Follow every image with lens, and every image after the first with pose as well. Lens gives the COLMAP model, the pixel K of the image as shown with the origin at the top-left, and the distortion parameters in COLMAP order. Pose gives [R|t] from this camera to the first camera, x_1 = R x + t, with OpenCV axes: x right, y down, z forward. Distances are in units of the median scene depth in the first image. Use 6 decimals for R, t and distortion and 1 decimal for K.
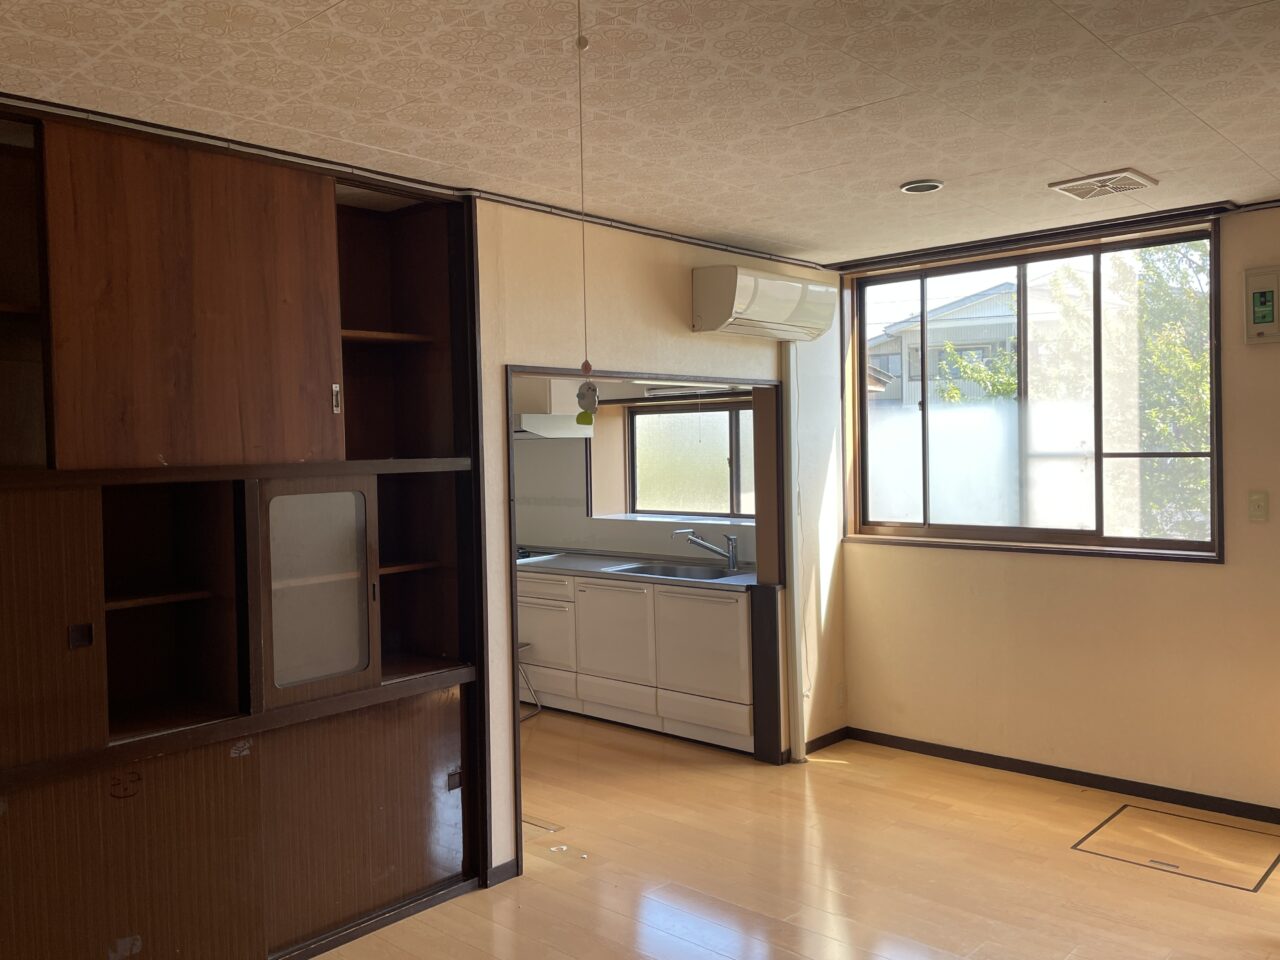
lens RADIAL K [[1045.0, 0, 649.8], [0, 1045.0, 449.2], [0, 0, 1]] dist [0.055061, -0.019628]
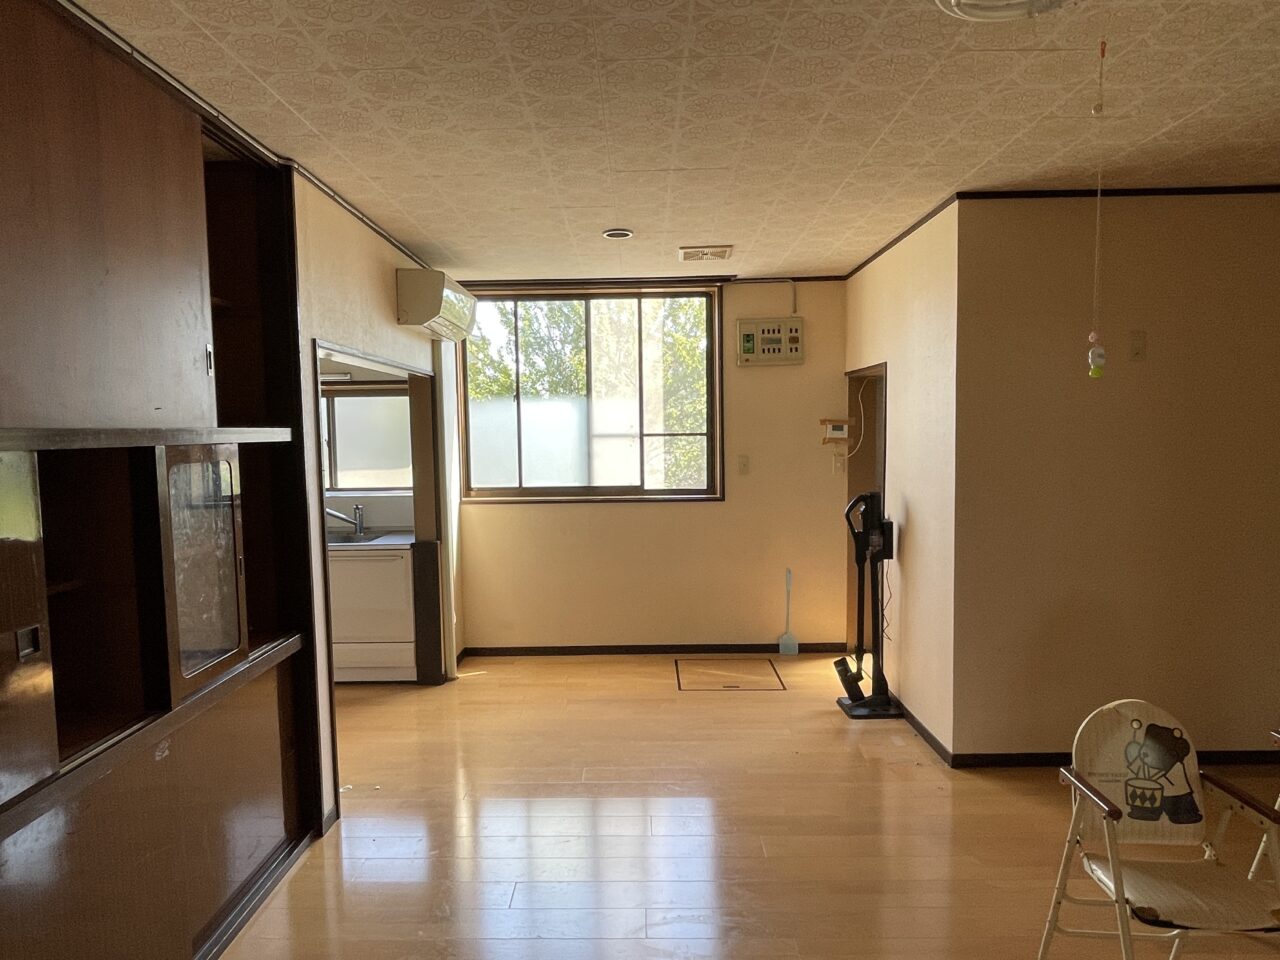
lens RADIAL K [[804.7, 0, 638.2], [0, 804.7, 481.7], [0, 0, 1]] dist [0.004928, -0.003189]
pose [[0.751532, -0.033287, 0.658856, -0.329172], [0.002050, 0.998839, 0.048125, 0.016691], [-0.659694, -0.034817, 0.750728, 0.147811]]
